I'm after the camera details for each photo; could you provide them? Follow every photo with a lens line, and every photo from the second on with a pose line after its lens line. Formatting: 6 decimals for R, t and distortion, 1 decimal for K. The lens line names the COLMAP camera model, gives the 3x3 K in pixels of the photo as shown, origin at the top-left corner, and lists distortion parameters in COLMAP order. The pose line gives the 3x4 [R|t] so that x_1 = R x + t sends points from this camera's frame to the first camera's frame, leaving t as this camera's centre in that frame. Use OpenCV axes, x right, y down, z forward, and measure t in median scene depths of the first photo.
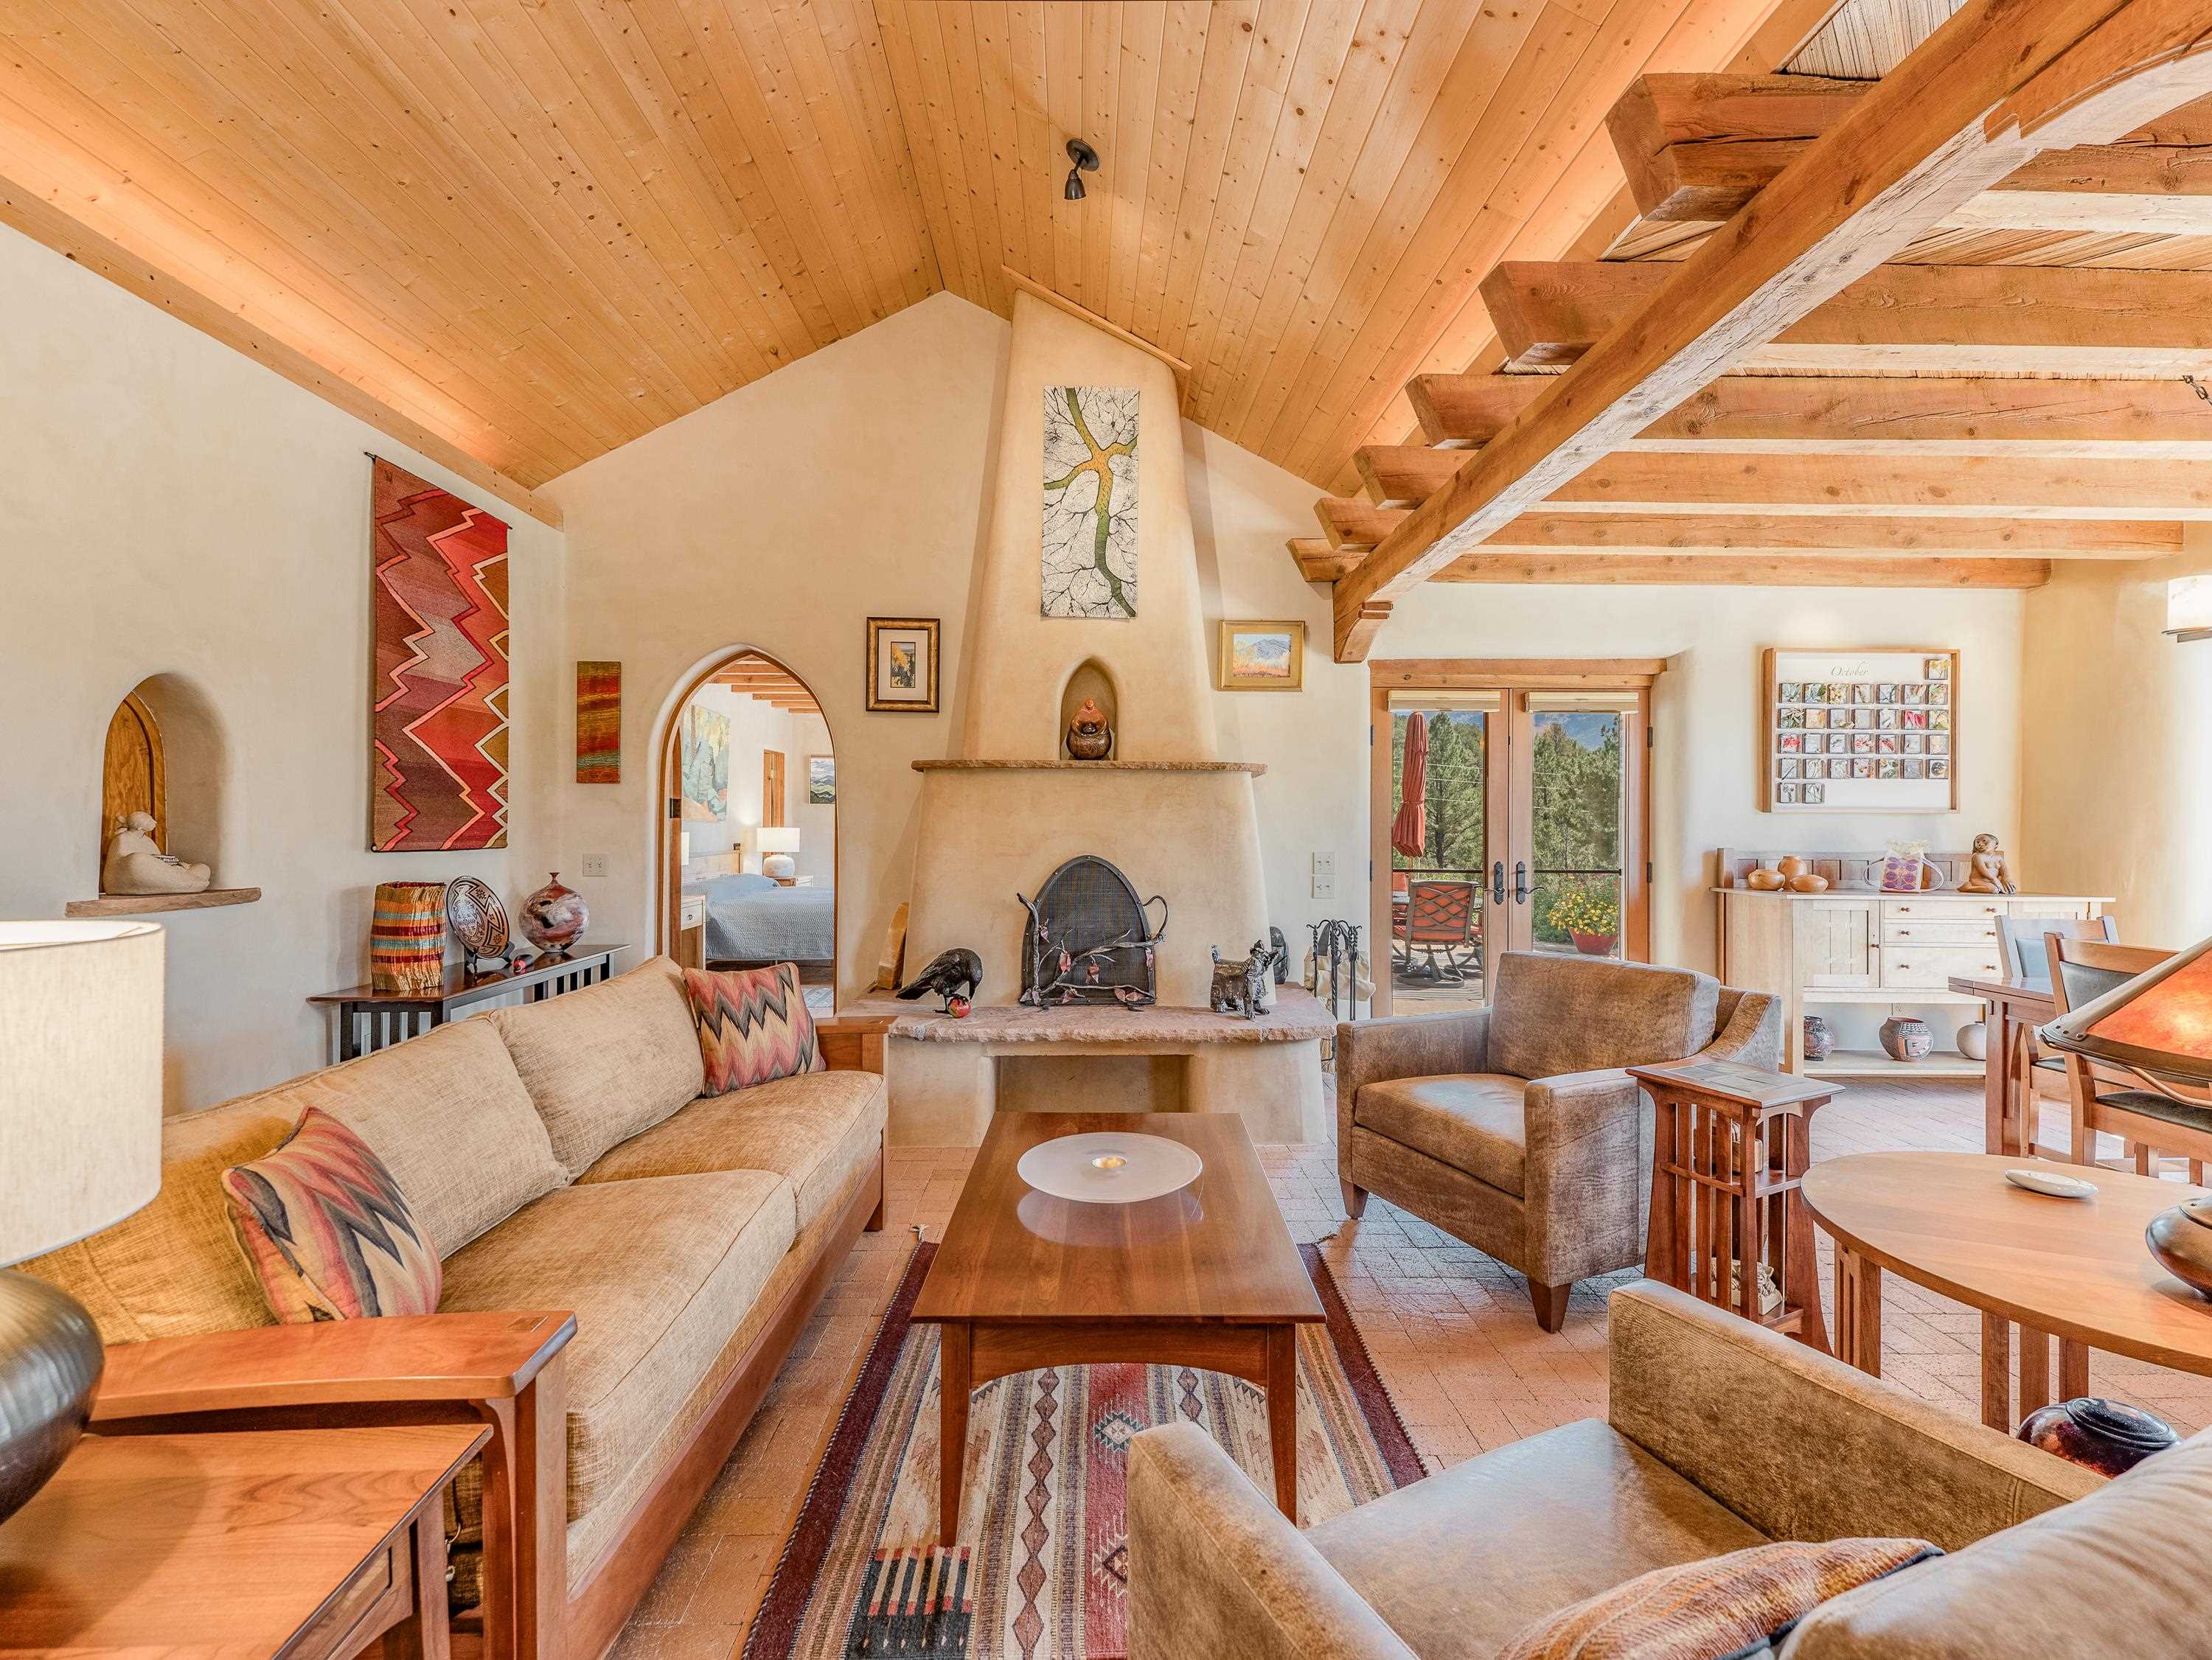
lens RADIAL K [[985.9, 0, 1101.5], [0, 985.9, 818.9], [0, 0, 1]] dist [0.021786, -0.007879]
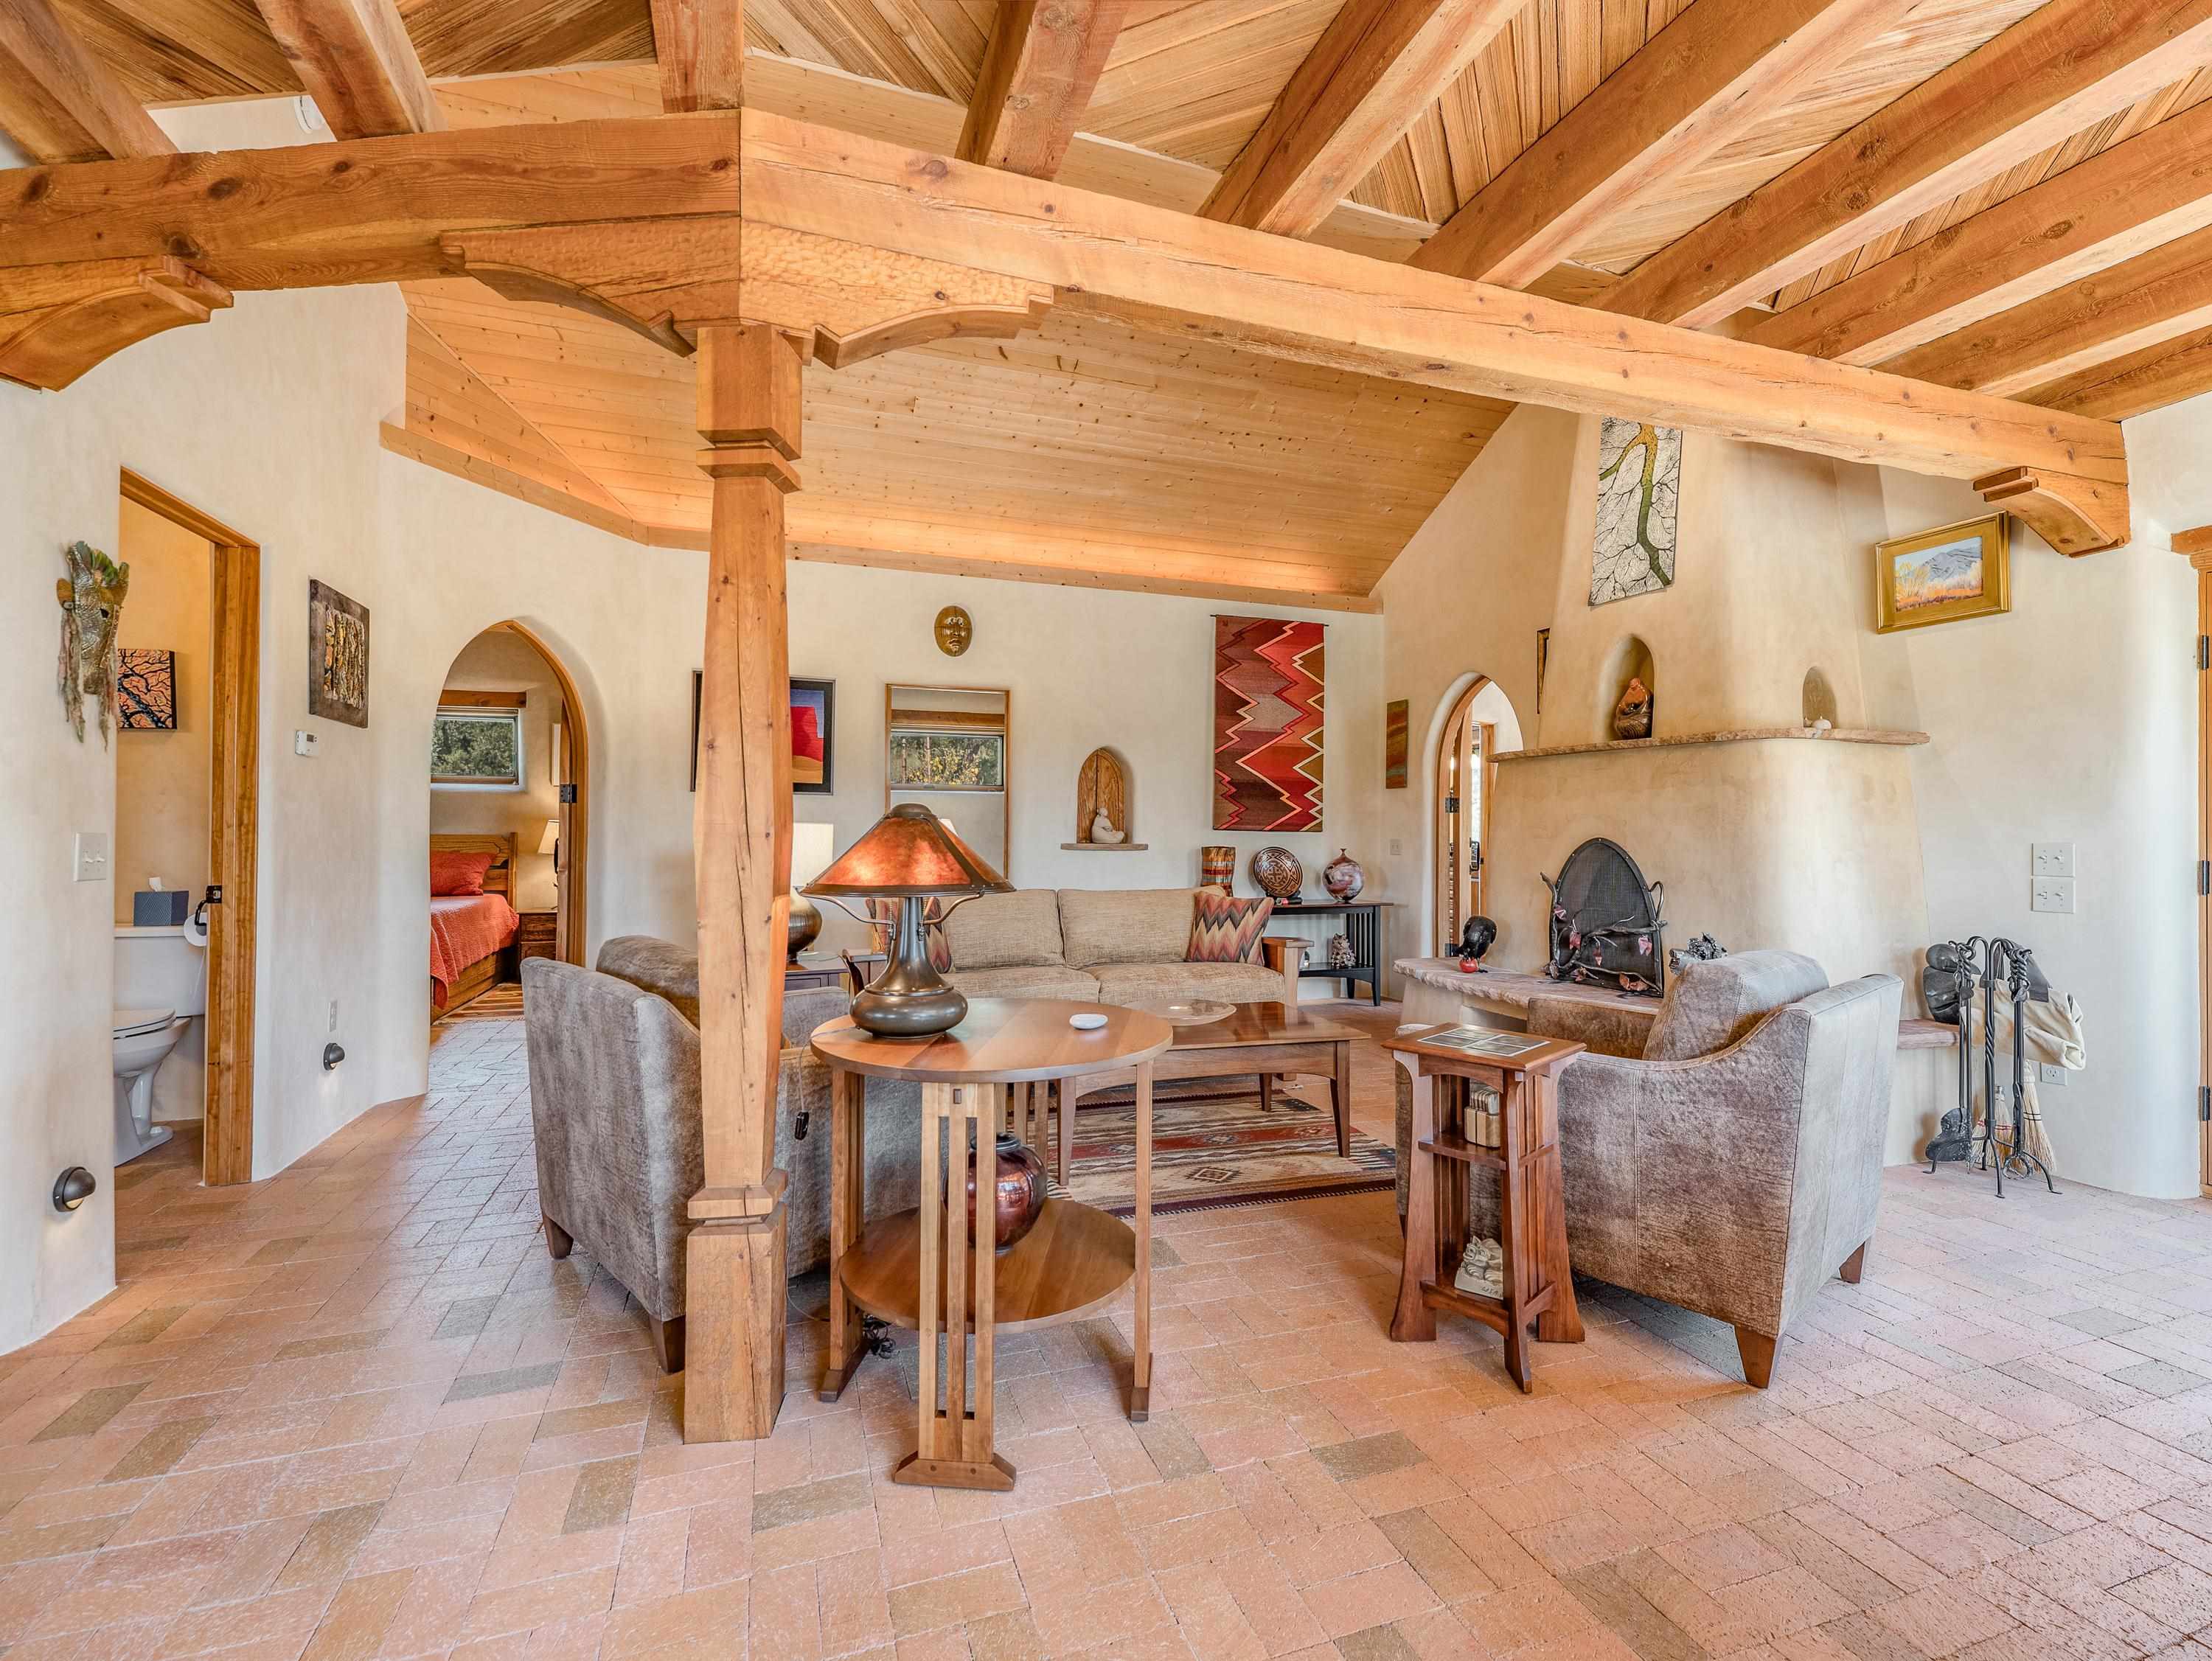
lens RADIAL K [[986.0, 0, 1107.4], [0, 986.0, 818.3], [0, 0, 1]] dist [0.021786, -0.007879]
pose [[0.305567, -0.015493, -0.952045, 0.695234], [-0.004790, 0.999830, -0.017808, 0.033397], [0.952159, 0.010001, 0.305441, 0.186410]]
